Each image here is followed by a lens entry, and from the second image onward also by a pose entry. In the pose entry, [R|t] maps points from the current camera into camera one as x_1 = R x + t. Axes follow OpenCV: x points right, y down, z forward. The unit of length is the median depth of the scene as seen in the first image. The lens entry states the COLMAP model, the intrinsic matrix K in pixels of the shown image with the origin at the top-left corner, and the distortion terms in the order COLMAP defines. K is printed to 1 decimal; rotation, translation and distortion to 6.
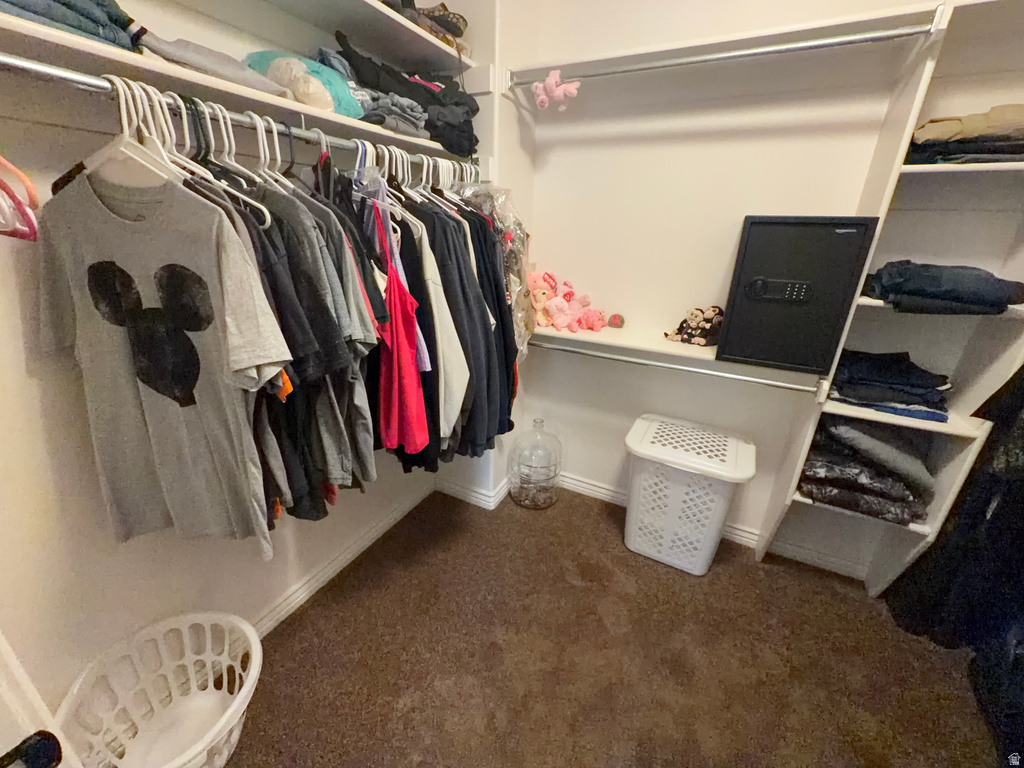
lens RADIAL K [[406.3, 0, 513.7], [0, 406.3, 379.1], [0, 0, 1]] dist [-0.004527, 0.000722]
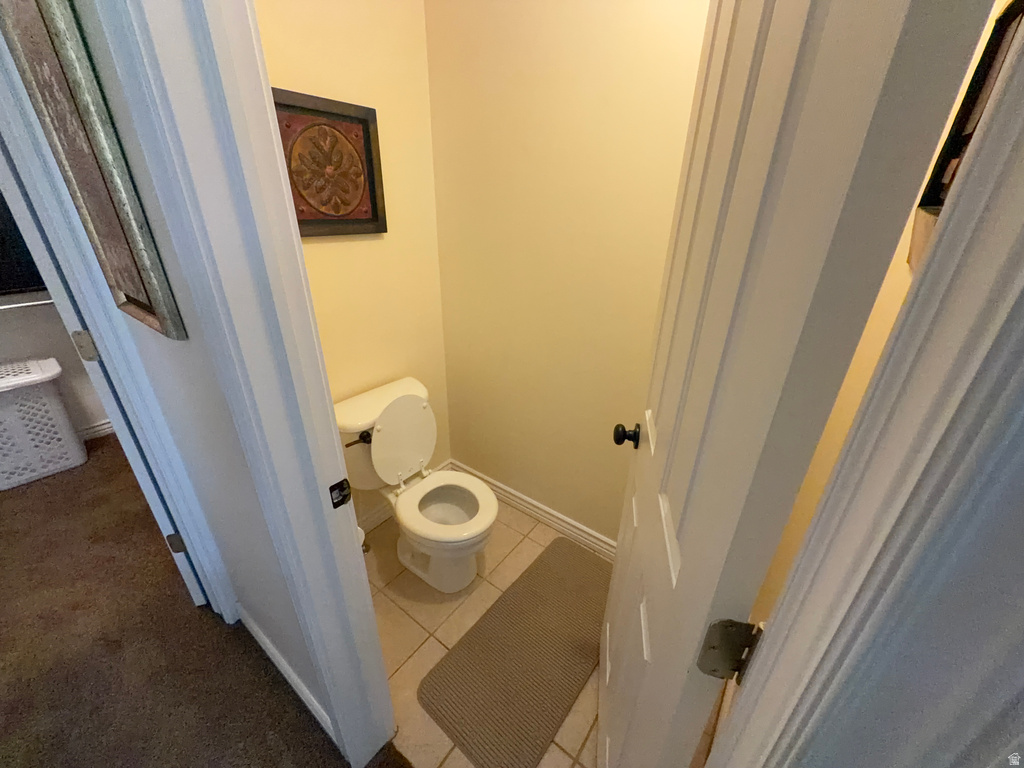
lens RADIAL K [[406.3, 0, 513.3], [0, 406.3, 384.9], [0, 0, 1]] dist [-0.004527, 0.000722]
pose [[0.161087, -0.448667, 0.879061, -0.364871], [0.334504, 0.862795, 0.379067, 0.243218], [-0.928525, 0.232986, 0.289066, -0.754999]]
